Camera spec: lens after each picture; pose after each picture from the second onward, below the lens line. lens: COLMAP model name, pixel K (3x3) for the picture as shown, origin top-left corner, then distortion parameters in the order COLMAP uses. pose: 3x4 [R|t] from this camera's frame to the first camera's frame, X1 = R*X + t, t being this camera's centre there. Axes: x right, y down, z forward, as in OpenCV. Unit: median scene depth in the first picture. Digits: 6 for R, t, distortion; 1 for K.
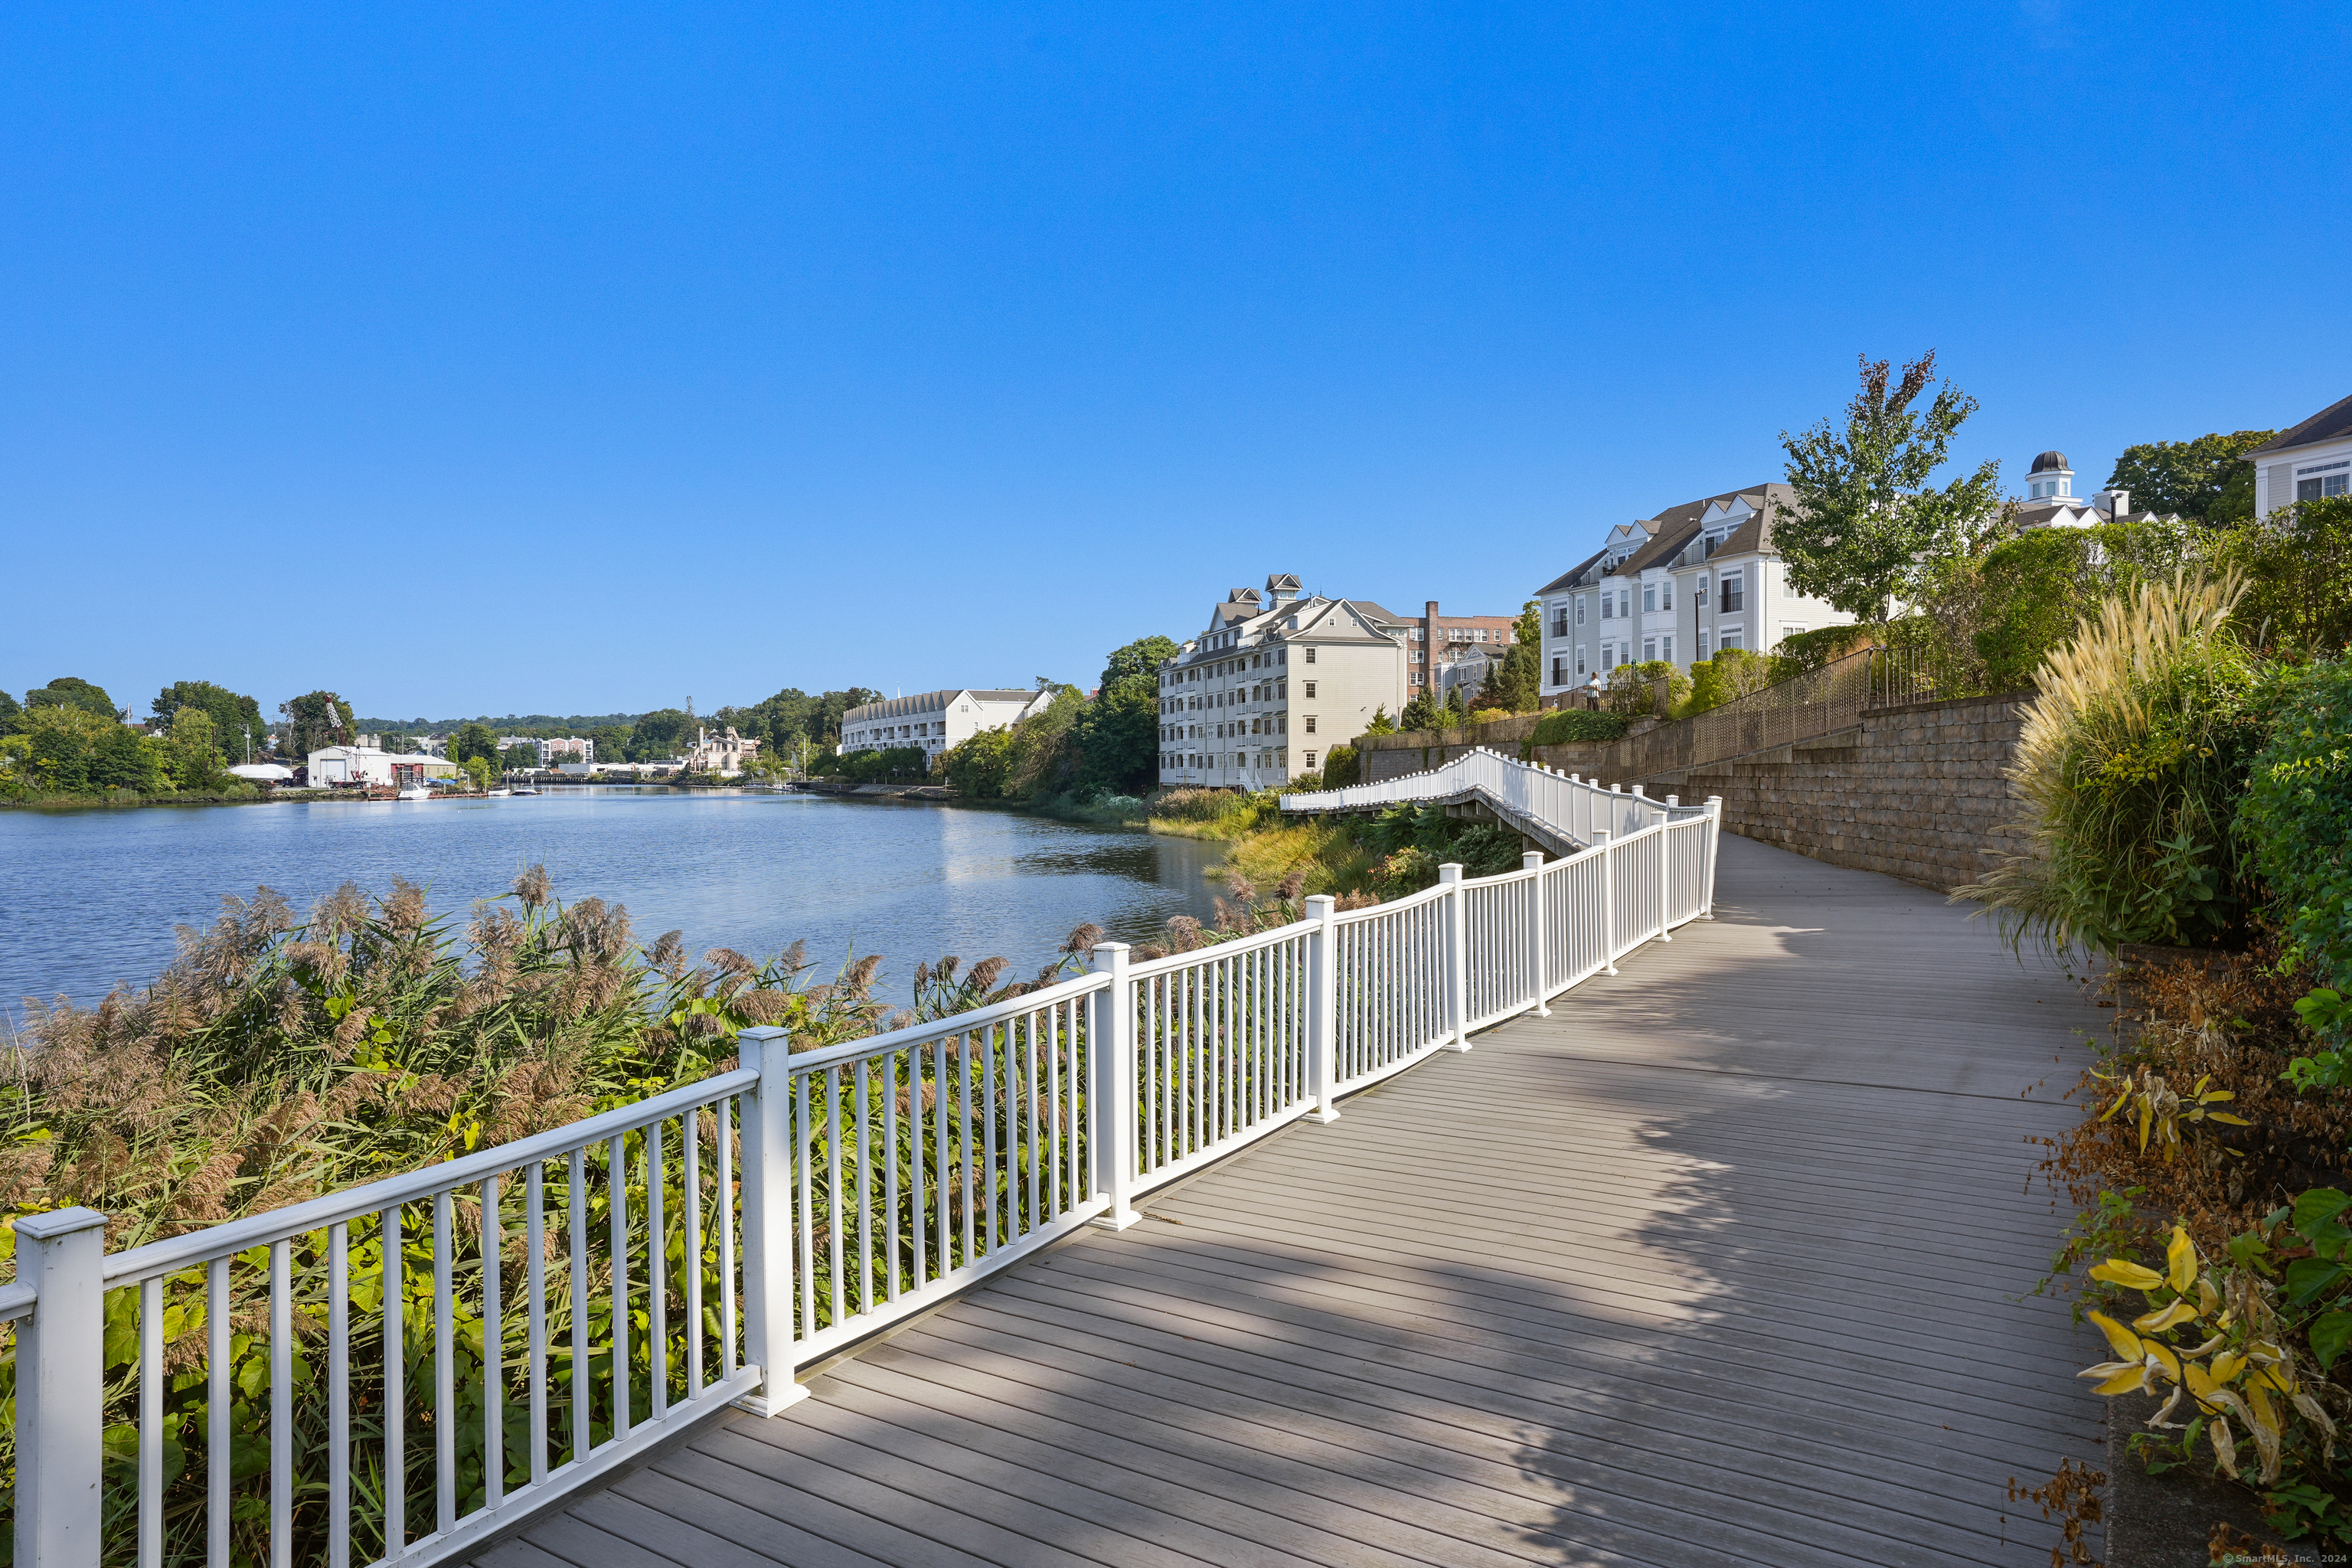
lens RADIAL K [[1563.0, 0, 1176.0], [0, 1563.0, 784.0], [0, 0, 1]] dist [-0.001874, 0.045102]
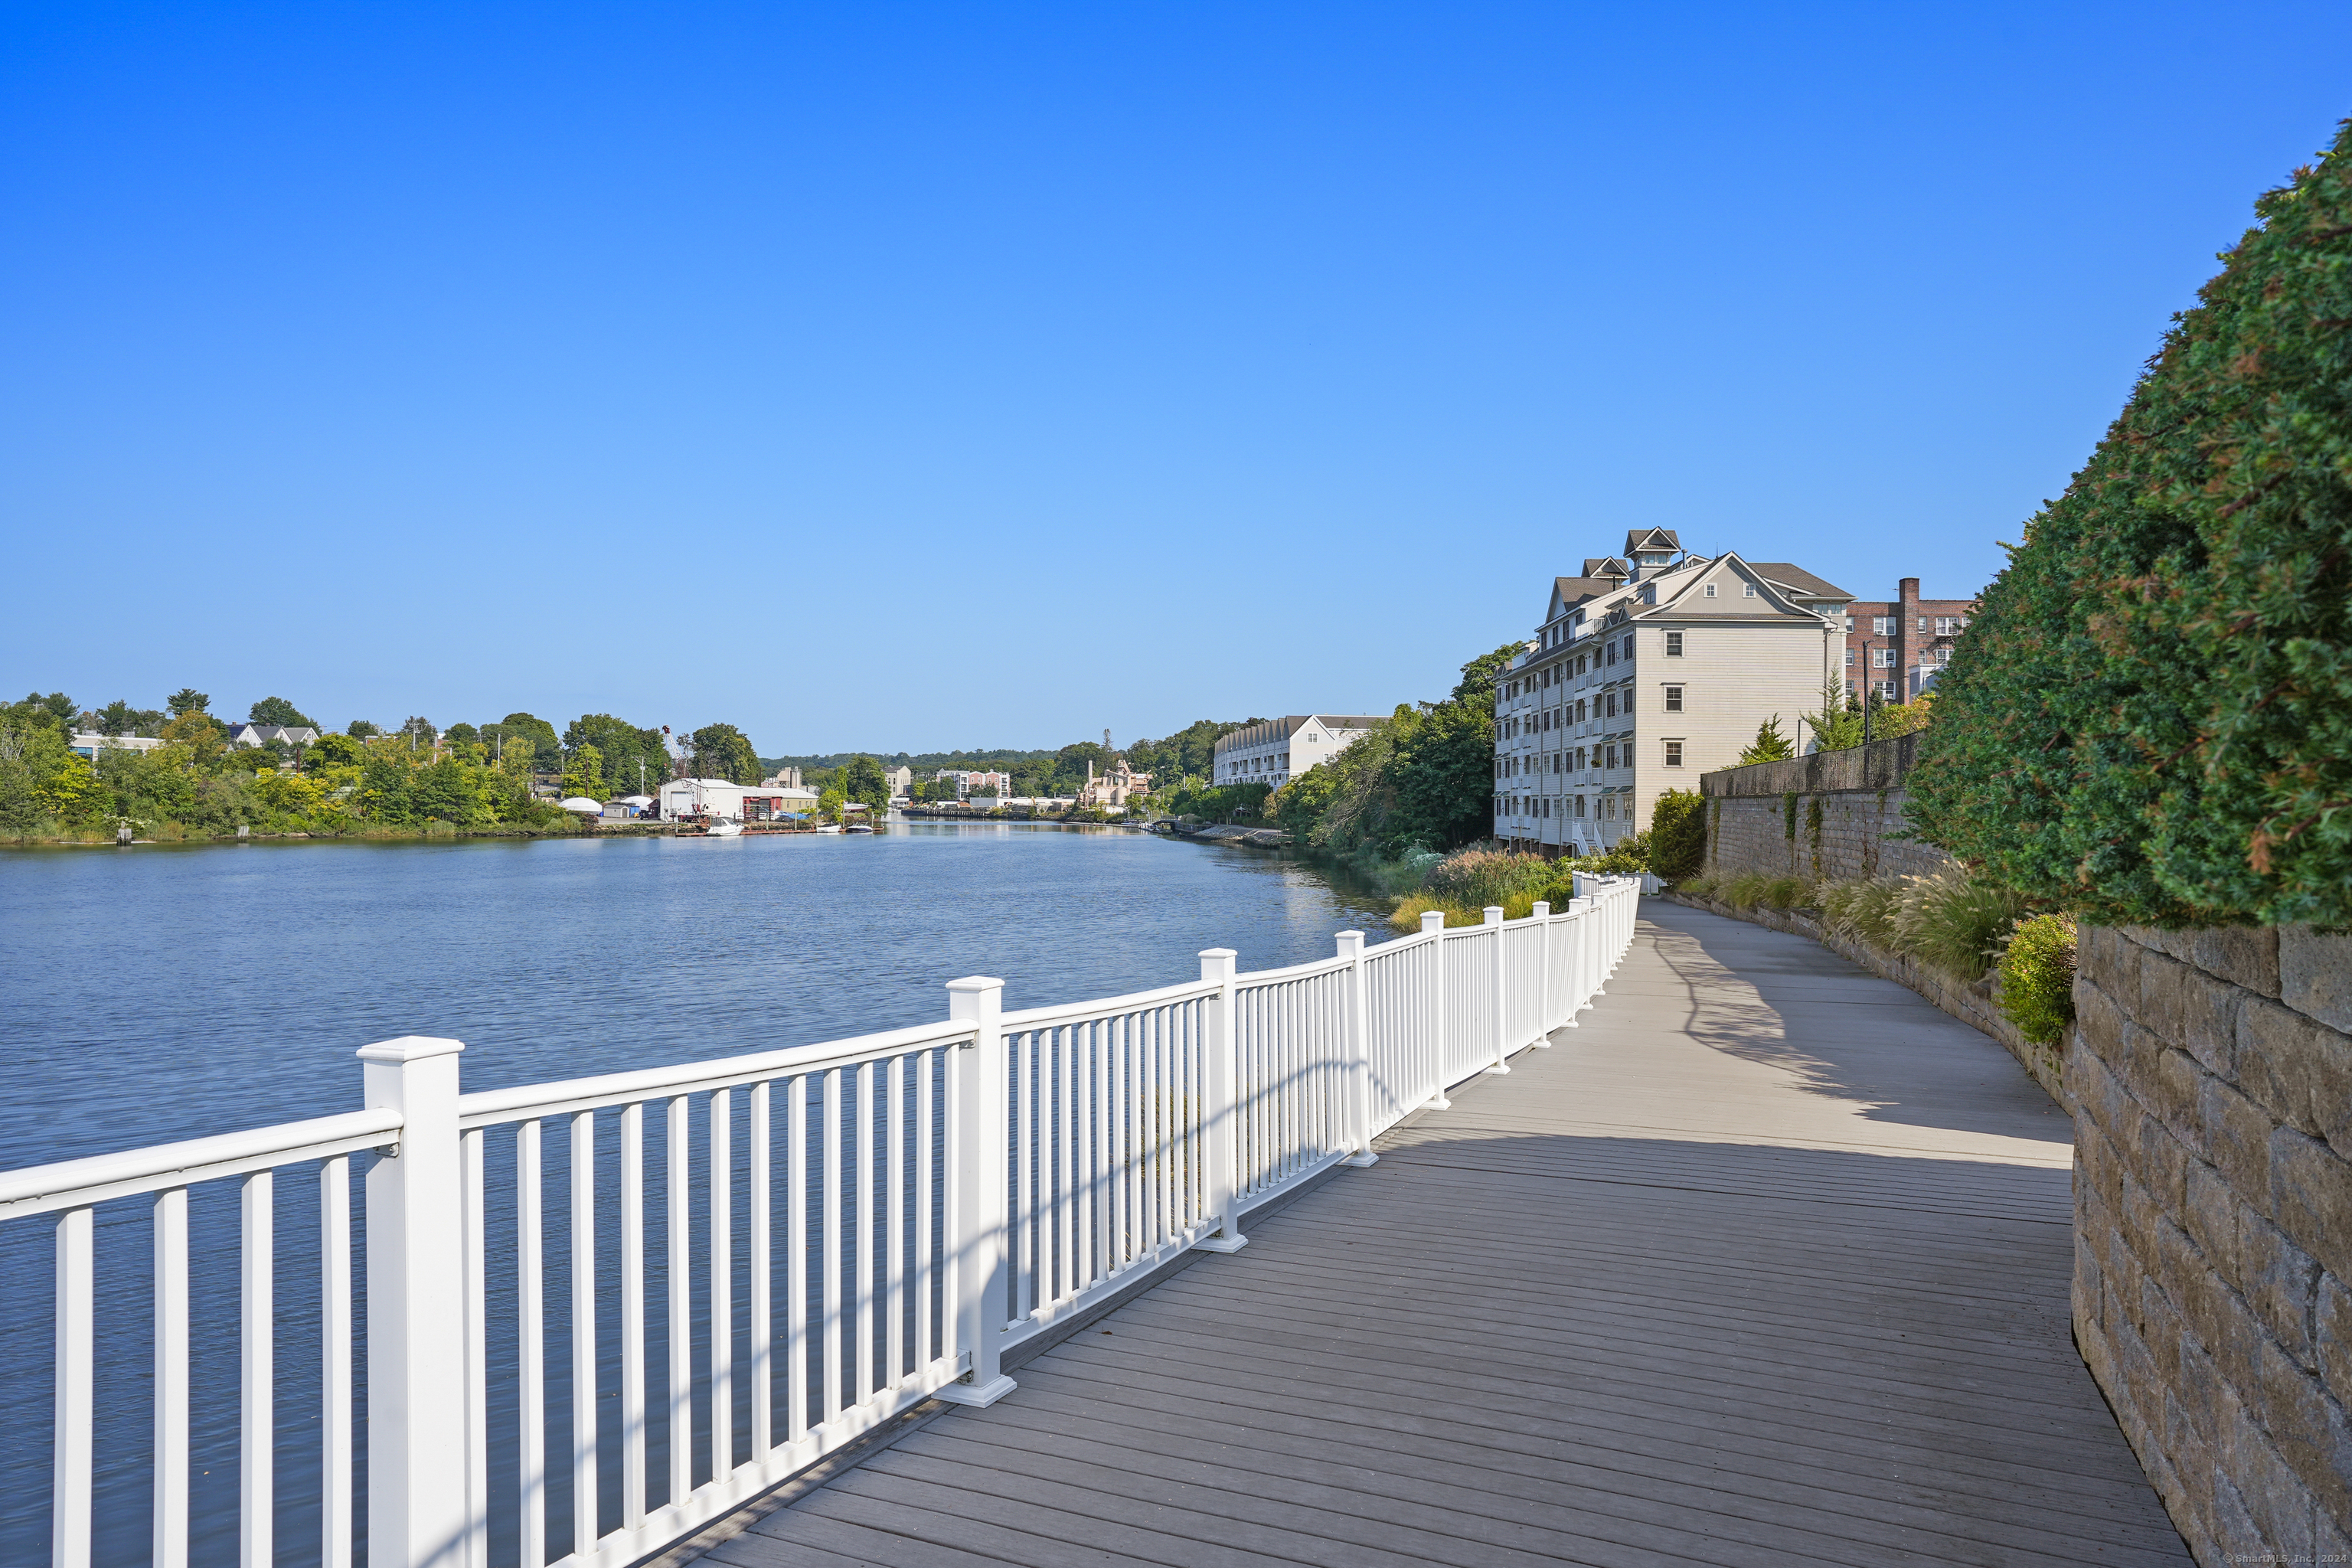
lens RADIAL K [[1563.0, 0, 1176.0], [0, 1563.0, 784.0], [0, 0, 1]] dist [-0.001874, 0.045102]
pose [[0.955664, 0.006706, -0.294382, 0.051291], [-0.013388, 0.999696, -0.020690, -0.006017], [0.294154, 0.023714, 0.955464, 0.213893]]
